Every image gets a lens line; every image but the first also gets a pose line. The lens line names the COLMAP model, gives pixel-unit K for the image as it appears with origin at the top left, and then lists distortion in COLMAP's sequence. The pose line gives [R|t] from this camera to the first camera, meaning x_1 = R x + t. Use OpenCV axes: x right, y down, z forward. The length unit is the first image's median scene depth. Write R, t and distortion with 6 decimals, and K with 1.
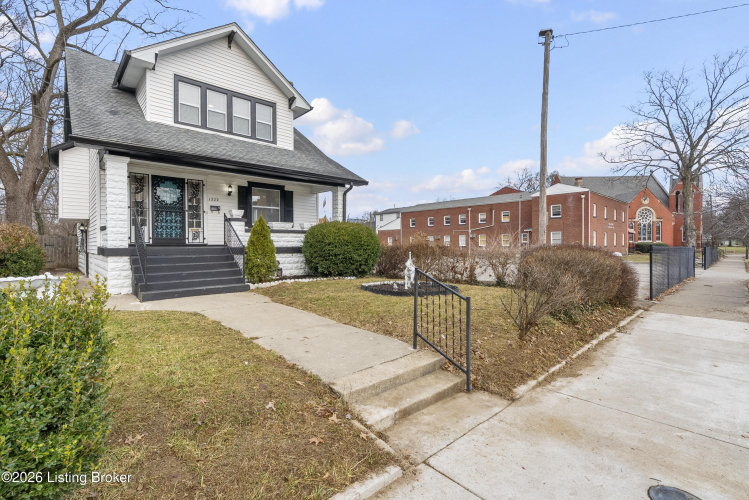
lens RADIAL K [[342.8, 0, 370.8], [0, 342.8, 244.9], [0, 0, 1]] dist [-0.000382, 0.000628]
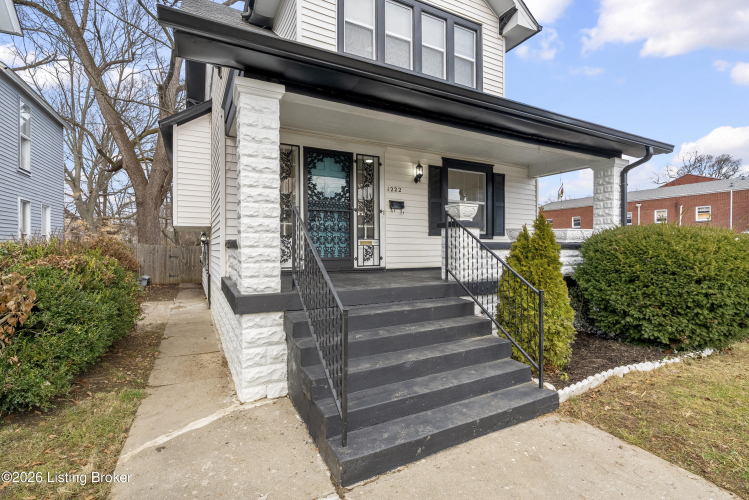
lens RADIAL K [[342.8, 0, 370.4], [0, 342.8, 246.5], [0, 0, 1]] dist [-0.000382, 0.000628]
pose [[0.965796, 0.001778, -0.259295, -0.355179], [-0.002462, 0.999994, -0.002313, -0.036296], [0.259290, 0.002872, 0.965795, 0.444524]]
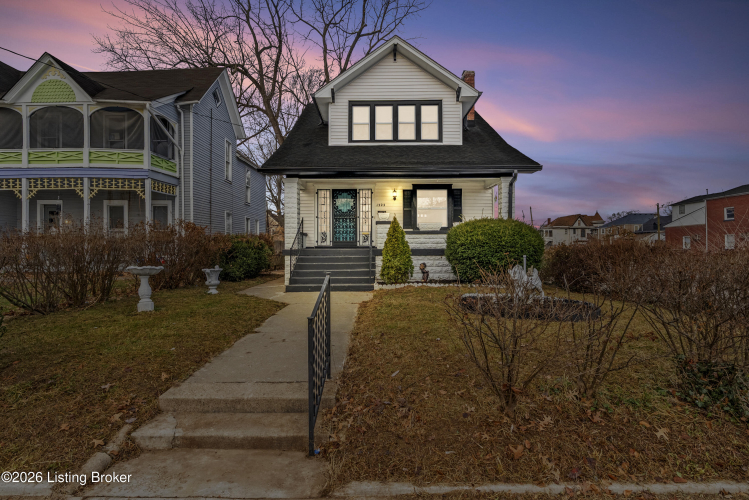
lens RADIAL K [[342.8, 0, 373.5], [0, 342.8, 248.4], [0, 0, 1]] dist [-0.000382, 0.000628]
pose [[0.736217, 0.000102, -0.676746, 0.269715], [0.001565, 0.999997, 0.001854, 0.003336], [0.676744, -0.002424, 0.736214, 0.184452]]
